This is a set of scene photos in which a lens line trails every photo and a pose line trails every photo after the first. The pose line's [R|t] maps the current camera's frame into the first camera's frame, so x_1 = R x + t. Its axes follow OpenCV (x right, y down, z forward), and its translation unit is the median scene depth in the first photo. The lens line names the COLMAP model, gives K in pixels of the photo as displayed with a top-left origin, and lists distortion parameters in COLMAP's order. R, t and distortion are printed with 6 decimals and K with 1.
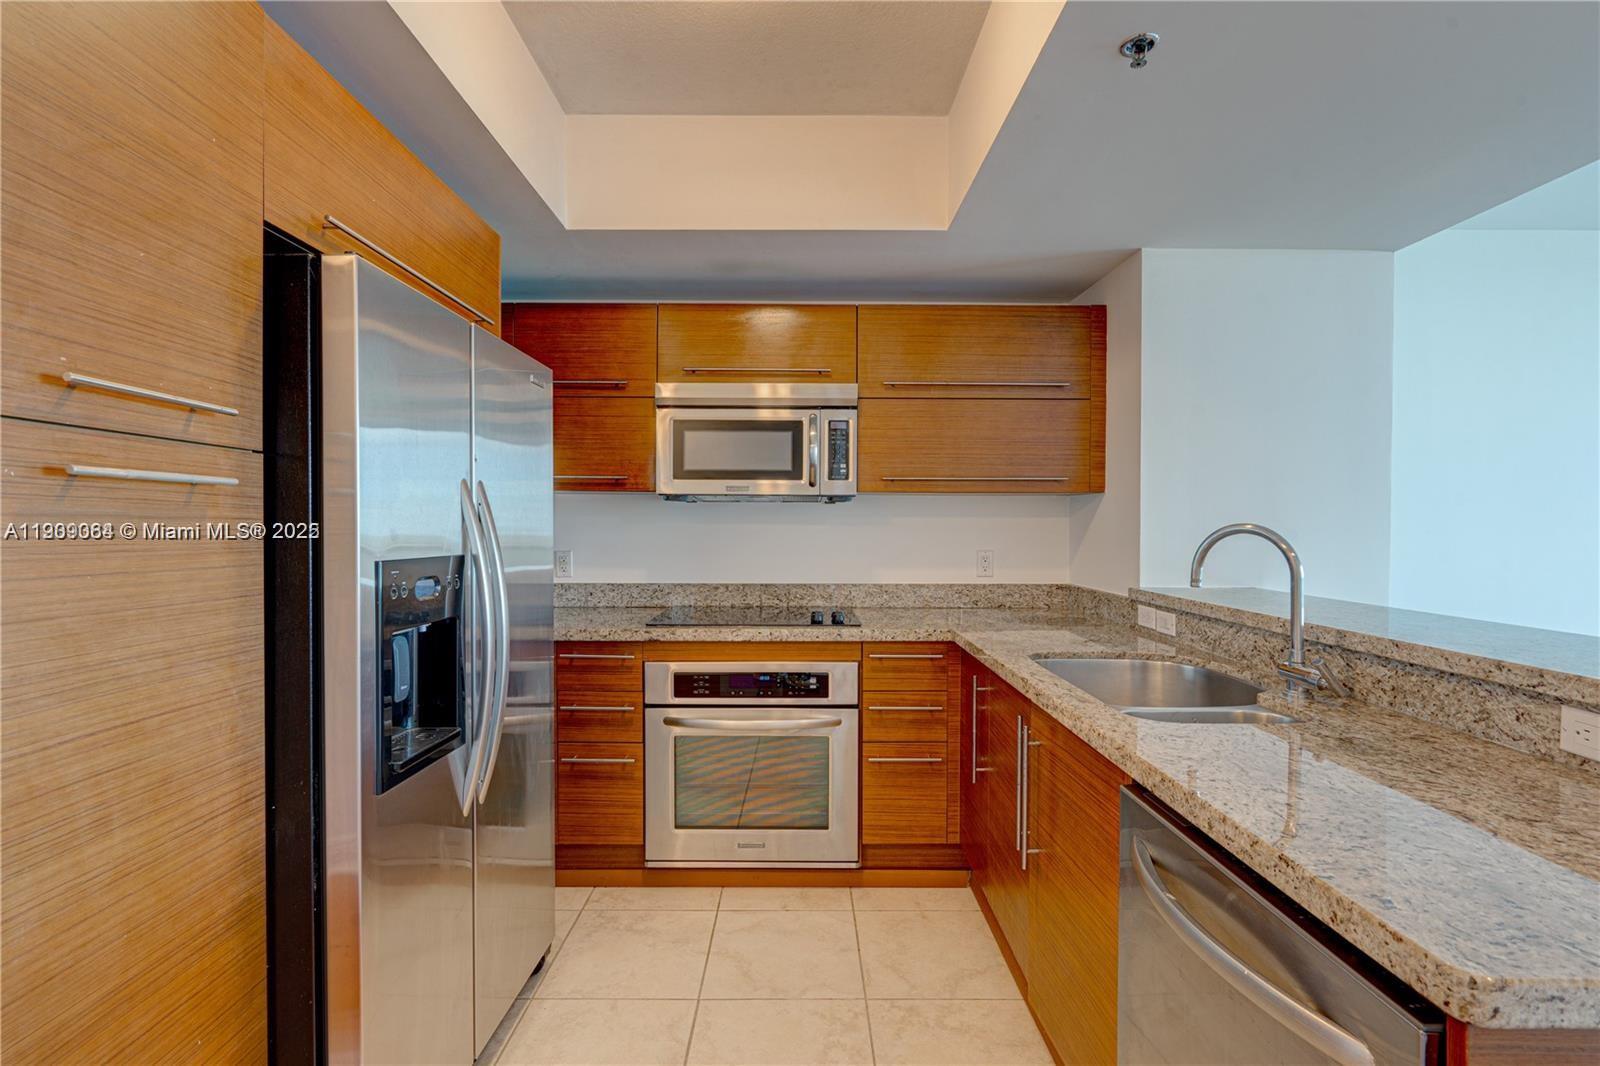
lens RADIAL K [[726.6, 0, 764.4], [0, 726.6, 531.5], [0, 0, 1]] dist [0.000380, 0.000742]
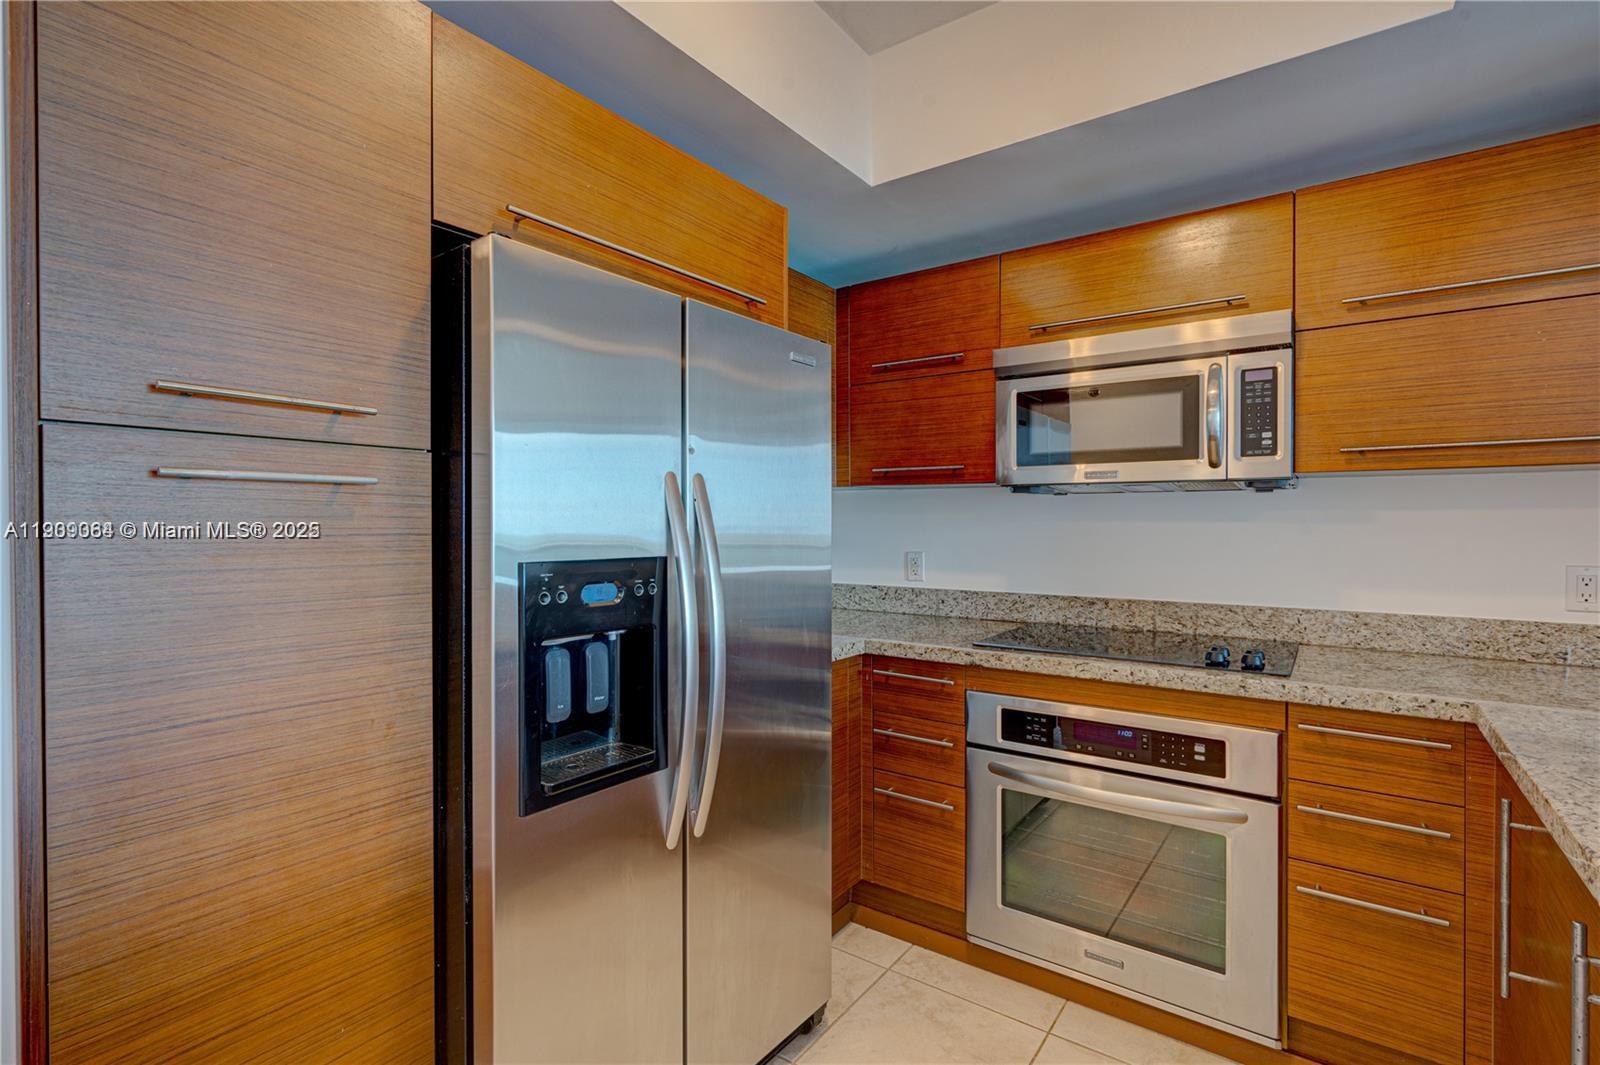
lens RADIAL K [[715.5, 0, 808.9], [0, 715.5, 526.3], [0, 0, 1]] dist [0.000594, 0.000984]
pose [[0.825725, -0.000087, -0.564073, 0.143500], [-0.002959, 0.999986, -0.004486, -0.001231], [0.564065, 0.005374, 0.825713, 0.231571]]
